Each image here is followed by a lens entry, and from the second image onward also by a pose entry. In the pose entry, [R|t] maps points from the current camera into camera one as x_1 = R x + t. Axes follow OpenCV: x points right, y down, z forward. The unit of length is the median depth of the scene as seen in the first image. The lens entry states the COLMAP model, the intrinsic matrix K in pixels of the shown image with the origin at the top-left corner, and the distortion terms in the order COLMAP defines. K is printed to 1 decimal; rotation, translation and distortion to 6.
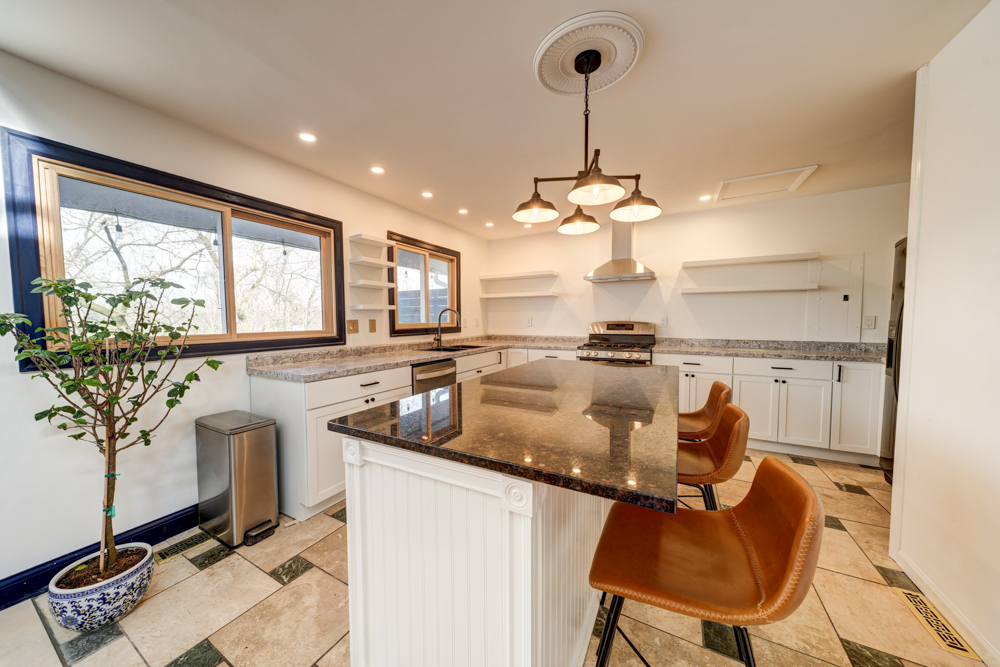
lens RADIAL K [[339.7, 0, 484.0], [0, 339.7, 336.9], [0, 0, 1]] dist [-0.000764, -0.000180]
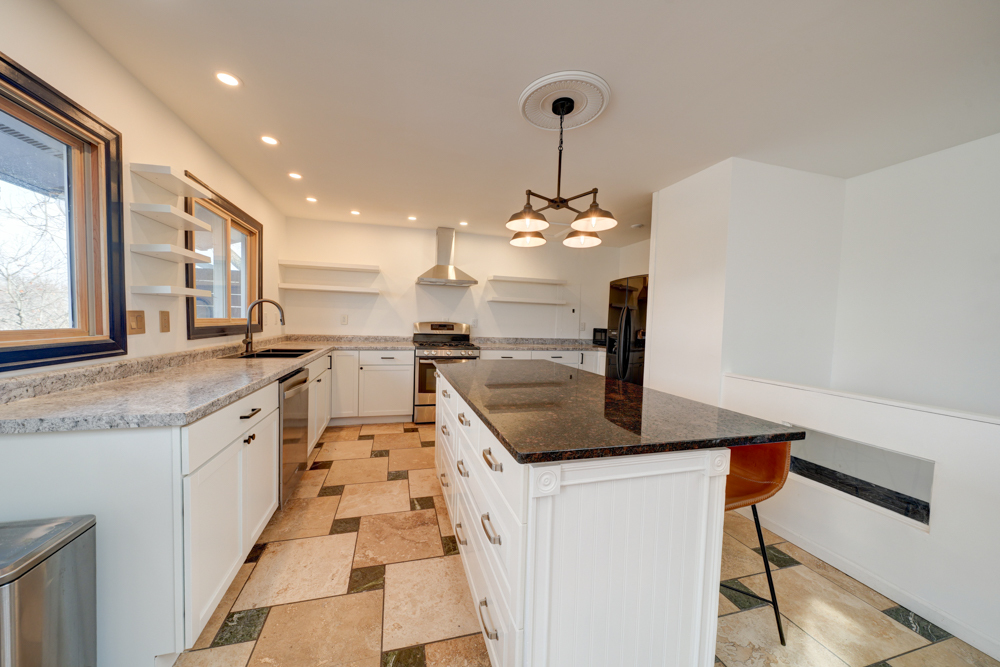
lens RADIAL K [[339.7, 0, 484.0], [0, 339.7, 336.9], [0, 0, 1]] dist [-0.000764, -0.000180]
pose [[0.708080, -0.008201, 0.706084, -0.332382], [0.004501, 0.999965, 0.007101, -0.006437], [-0.706117, -0.001850, 0.708092, 0.160132]]
